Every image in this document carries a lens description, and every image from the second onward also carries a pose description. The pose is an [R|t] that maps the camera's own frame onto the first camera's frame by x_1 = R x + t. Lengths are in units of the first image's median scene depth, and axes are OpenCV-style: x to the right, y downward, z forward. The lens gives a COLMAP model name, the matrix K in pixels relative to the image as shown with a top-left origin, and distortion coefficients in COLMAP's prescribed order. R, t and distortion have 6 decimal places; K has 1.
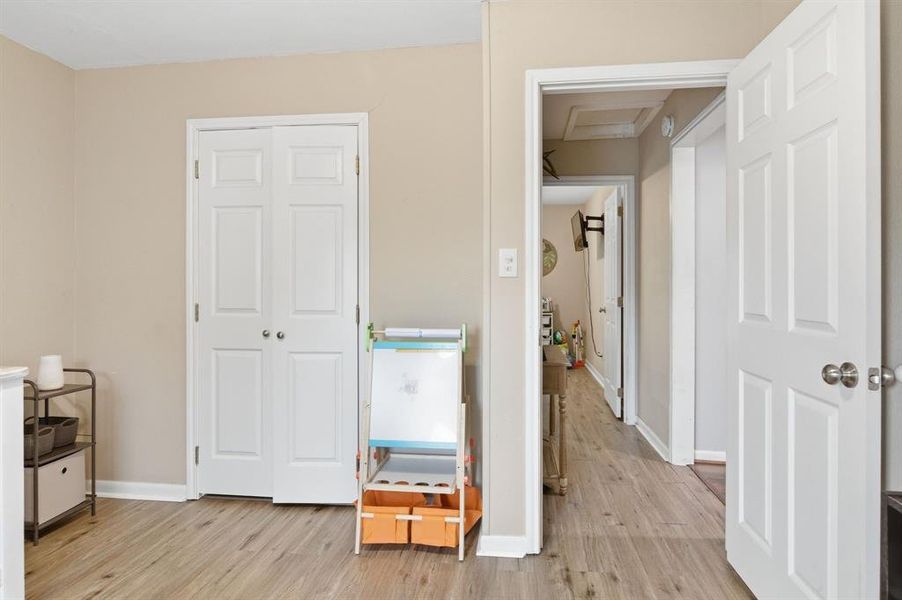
lens RADIAL K [[517.9, 0, 451.3], [0, 517.9, 294.3], [0, 0, 1]] dist [-0.024112, -0.000773]
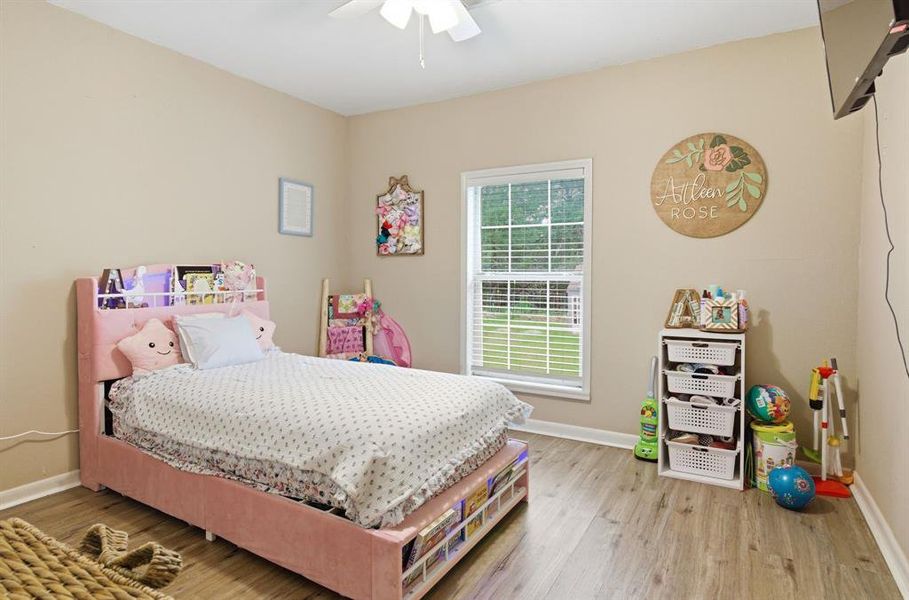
lens RADIAL K [[502.7, 0, 454.6], [0, 502.7, 296.1], [0, 0, 1]] dist [-0.004218, -0.000701]
pose [[0.924269, 0.018364, -0.381299, 0.140336], [-0.007716, 0.999537, 0.029435, 0.001001], [0.381663, -0.024264, 0.923983, 0.600720]]
